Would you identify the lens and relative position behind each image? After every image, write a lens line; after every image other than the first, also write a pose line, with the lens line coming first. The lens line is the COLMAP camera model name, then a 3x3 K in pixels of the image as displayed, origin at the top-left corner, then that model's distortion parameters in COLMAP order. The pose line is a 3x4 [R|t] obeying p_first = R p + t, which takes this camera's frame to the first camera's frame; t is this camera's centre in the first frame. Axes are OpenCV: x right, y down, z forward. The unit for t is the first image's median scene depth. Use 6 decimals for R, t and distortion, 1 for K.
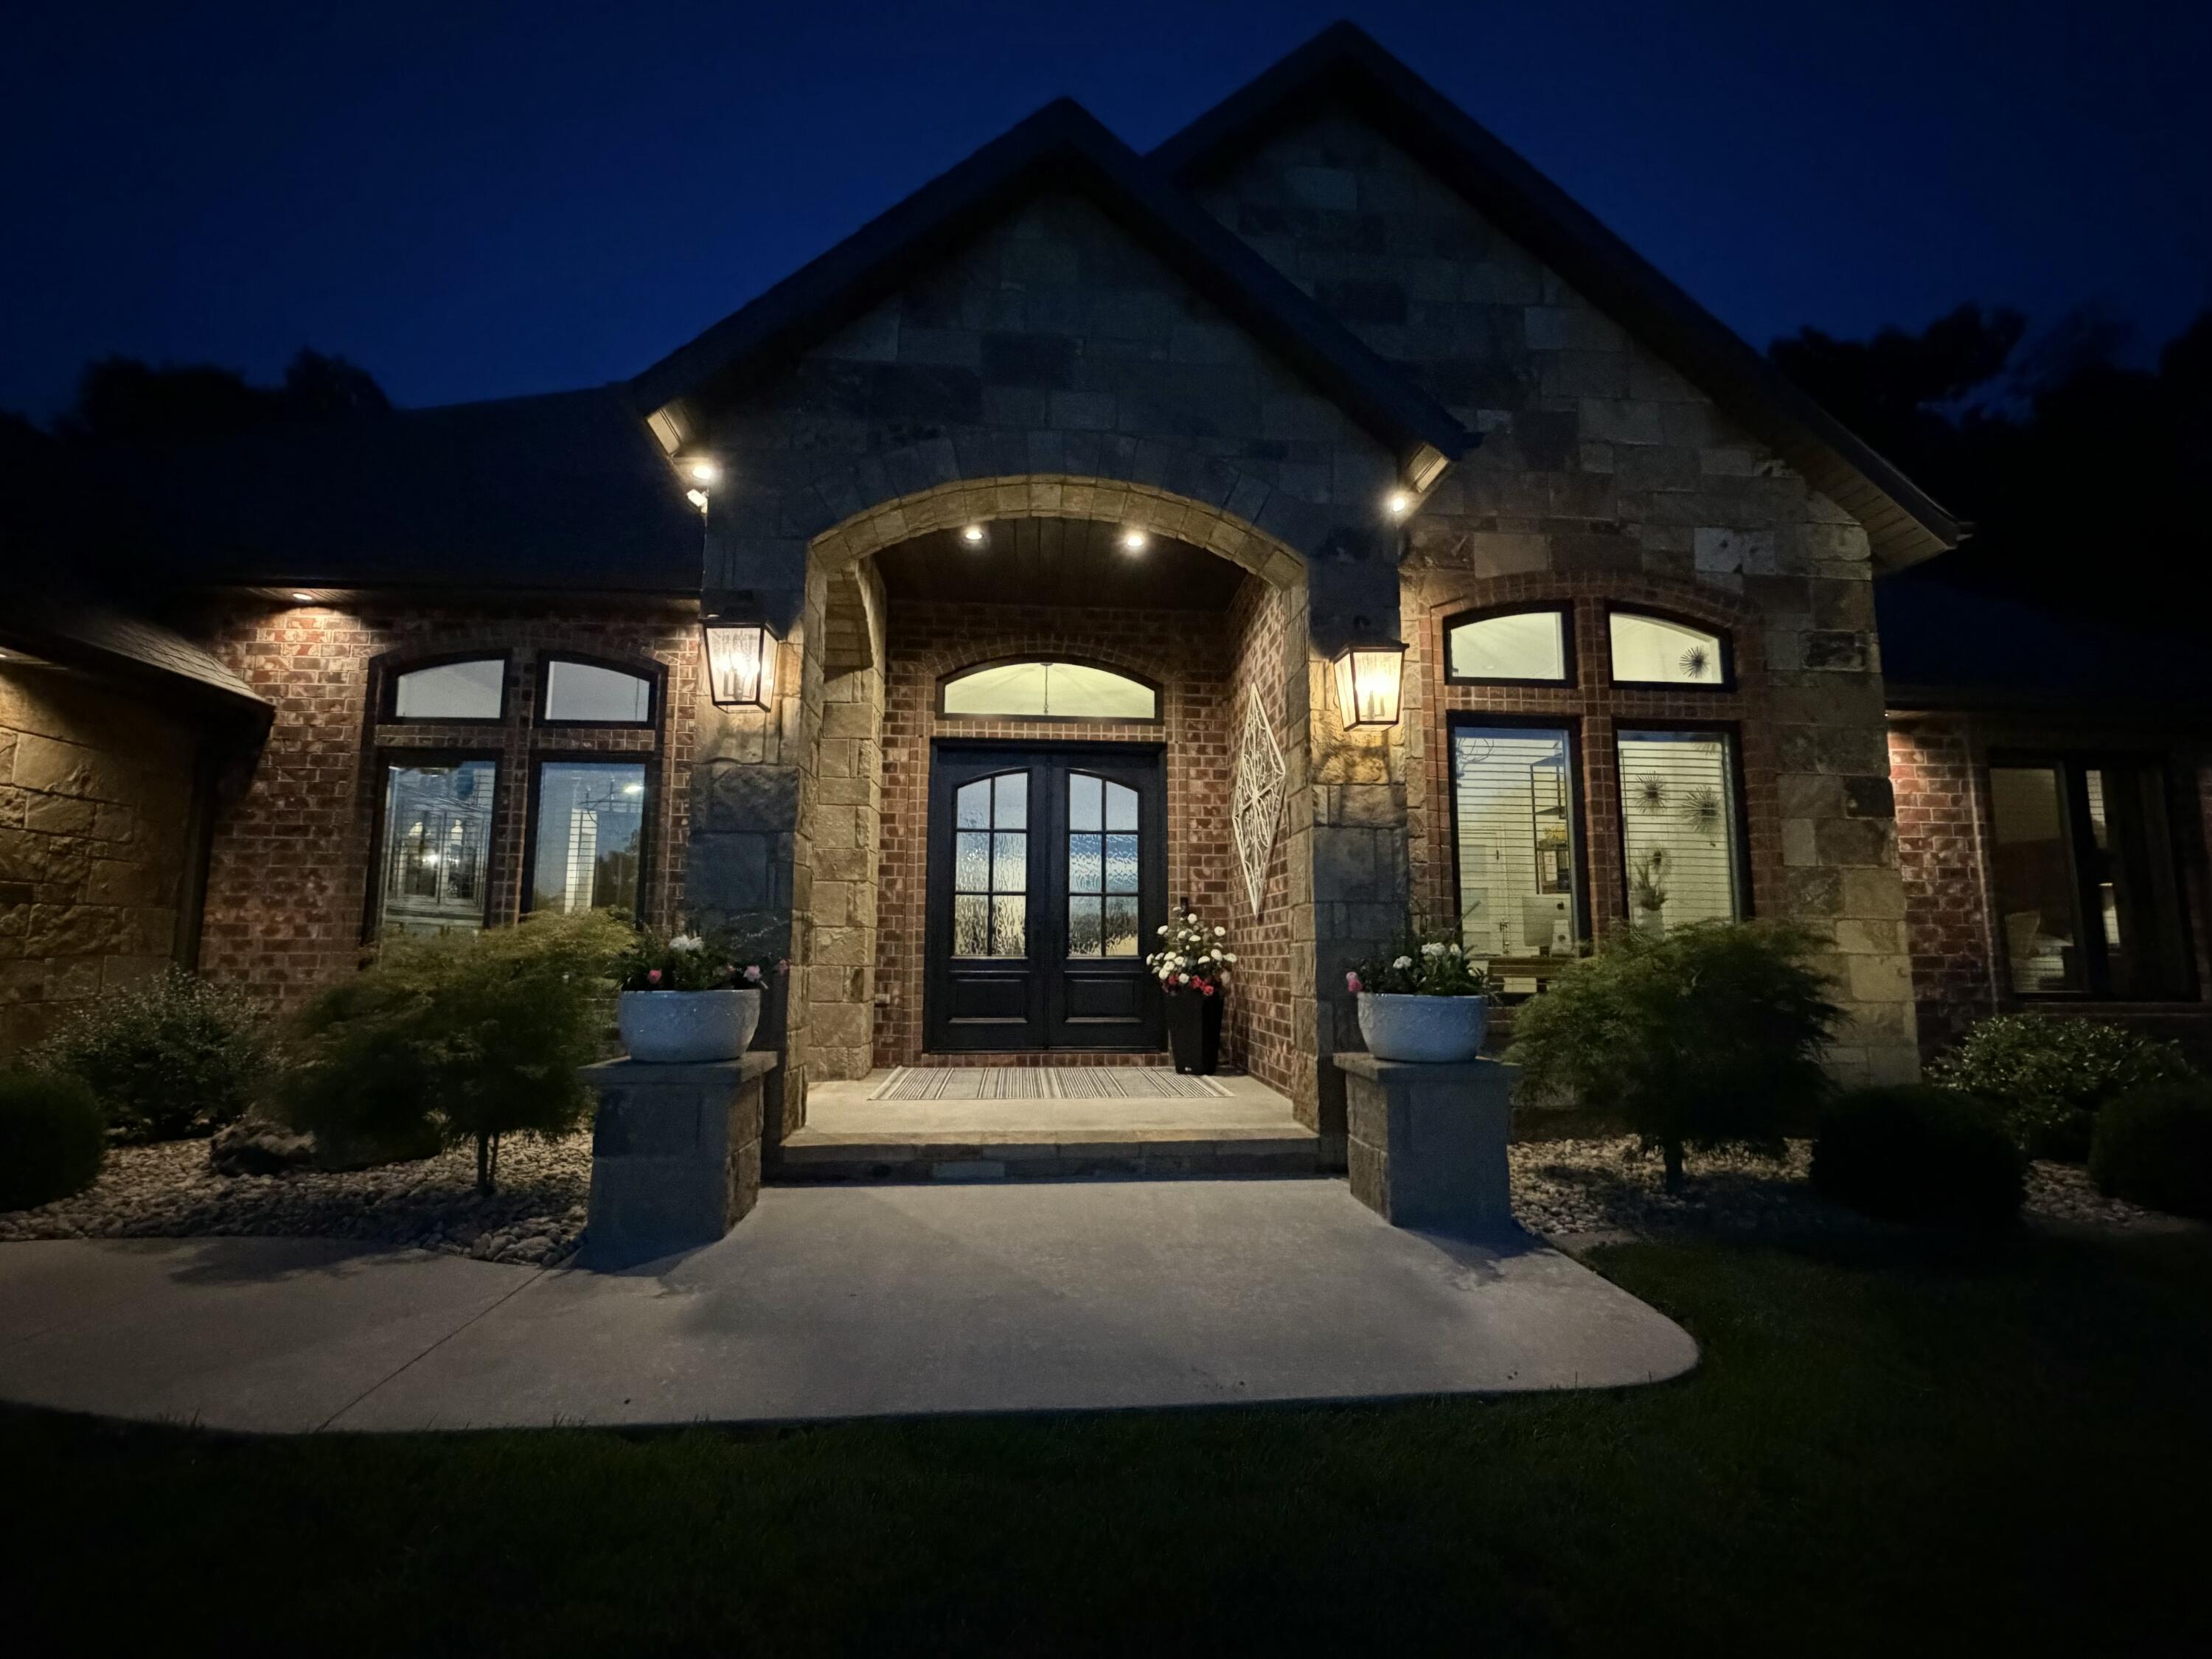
lens RADIAL K [[1013.6, 0, 1101.0], [0, 1013.6, 827.7], [0, 0, 1]] dist [0.001725, 0.000193]
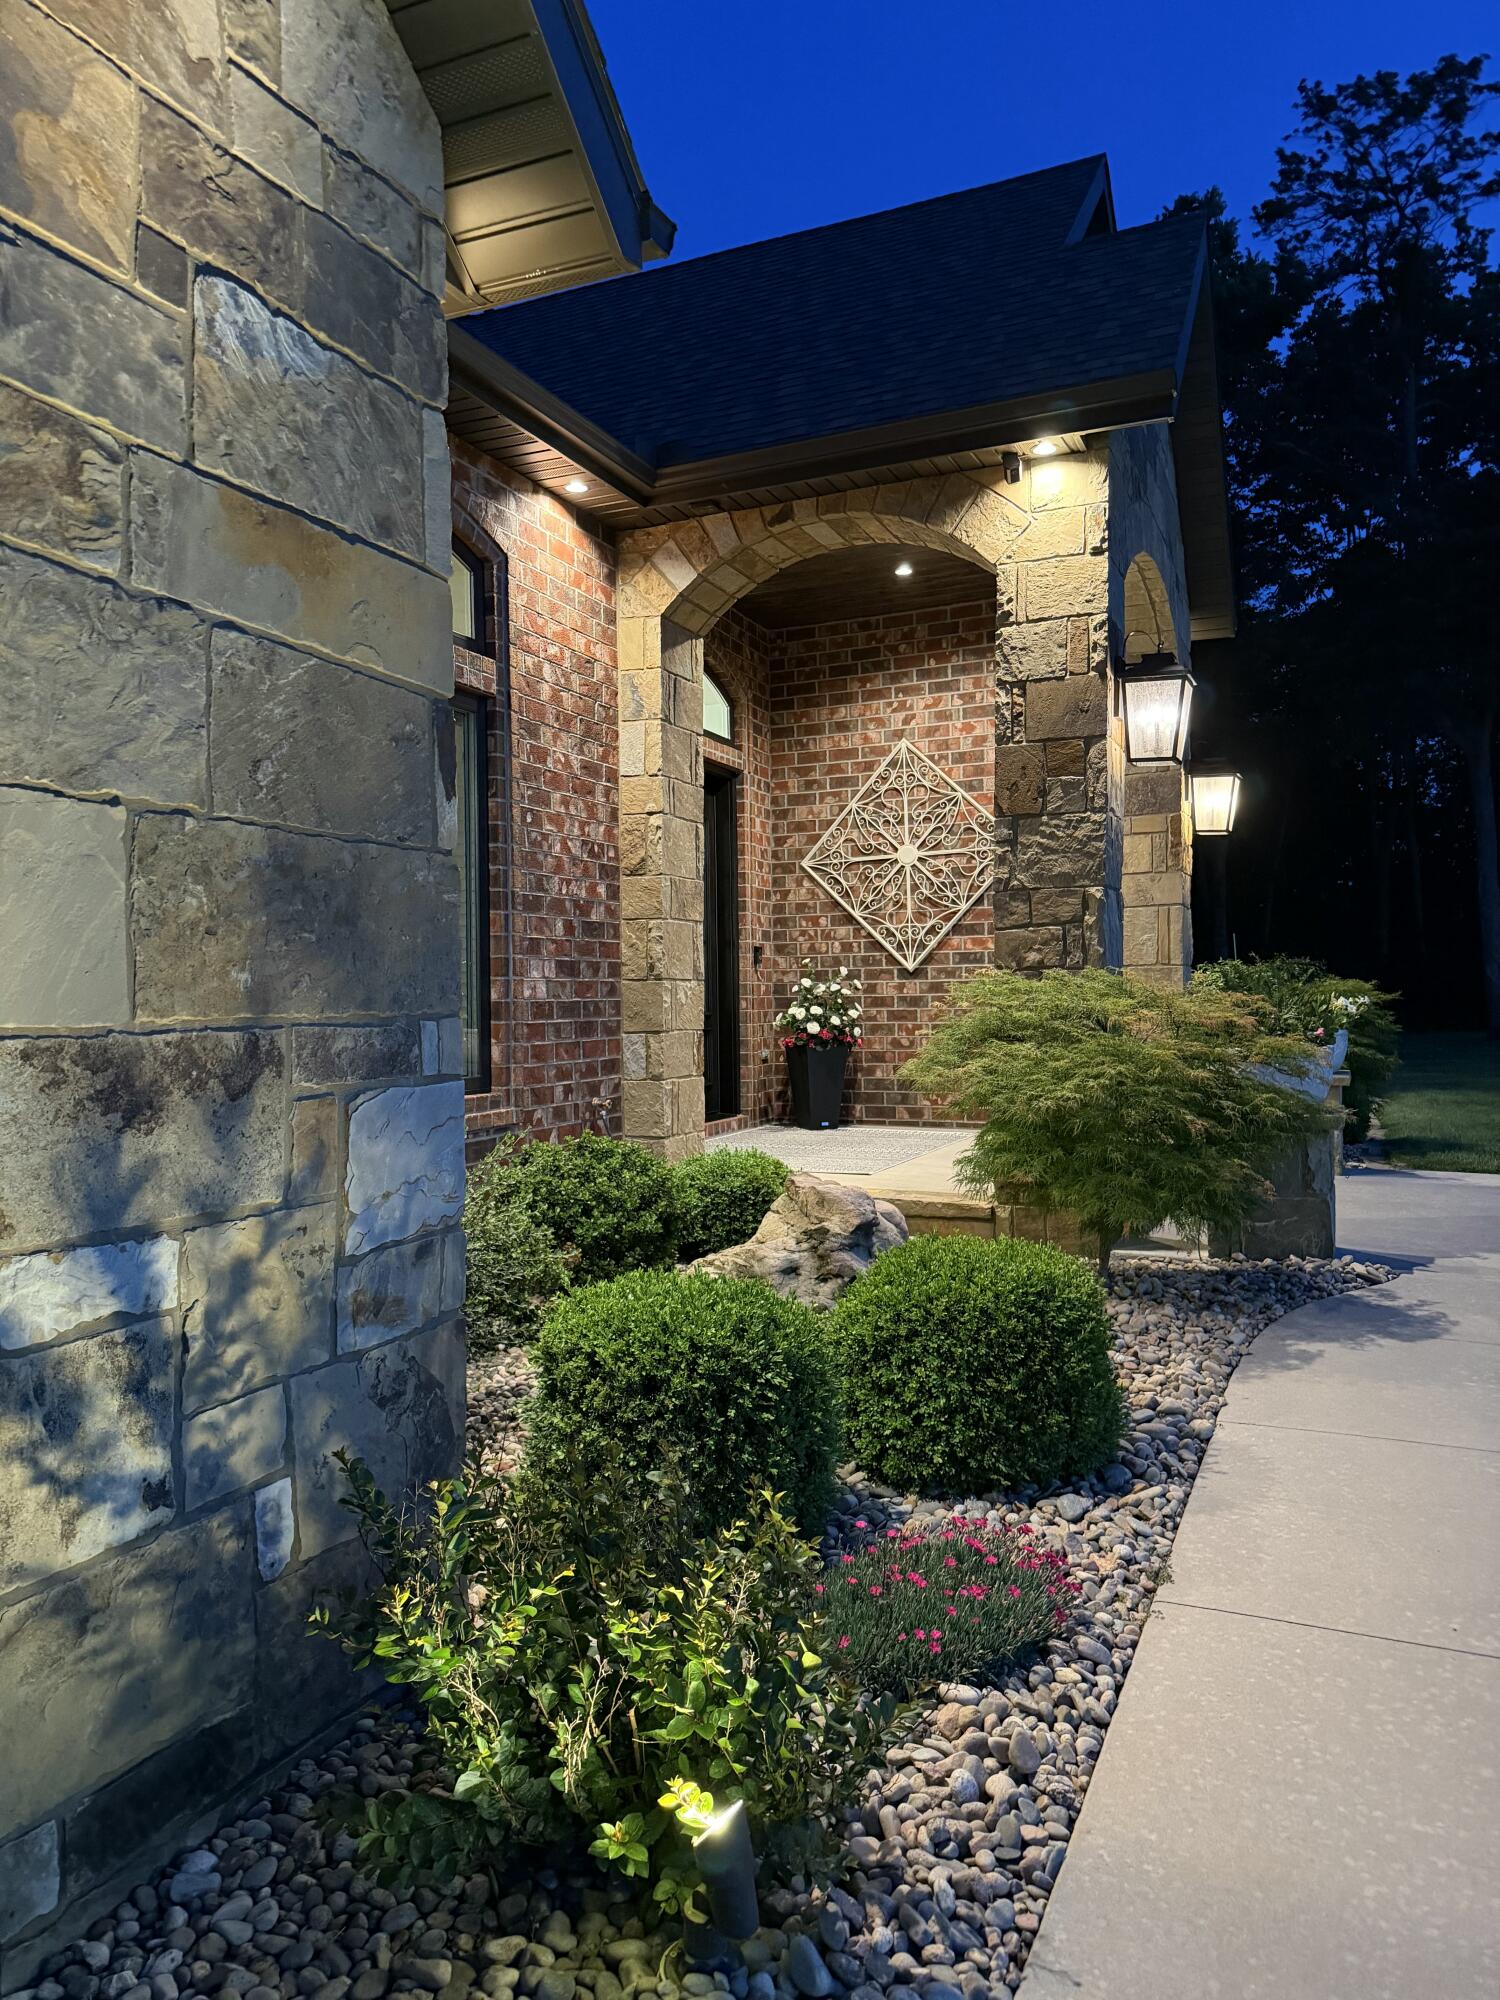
lens RADIAL K [[1385.0, 0, 750.0], [0, 1385.0, 1000.0], [0, 0, 1]] dist [0.180167, -0.334931]
pose [[0.476887, -0.012843, 0.878871, -1.179368], [-0.095809, 0.993176, 0.066500, 0.038696], [-0.873727, -0.115916, 0.472402, 0.465650]]
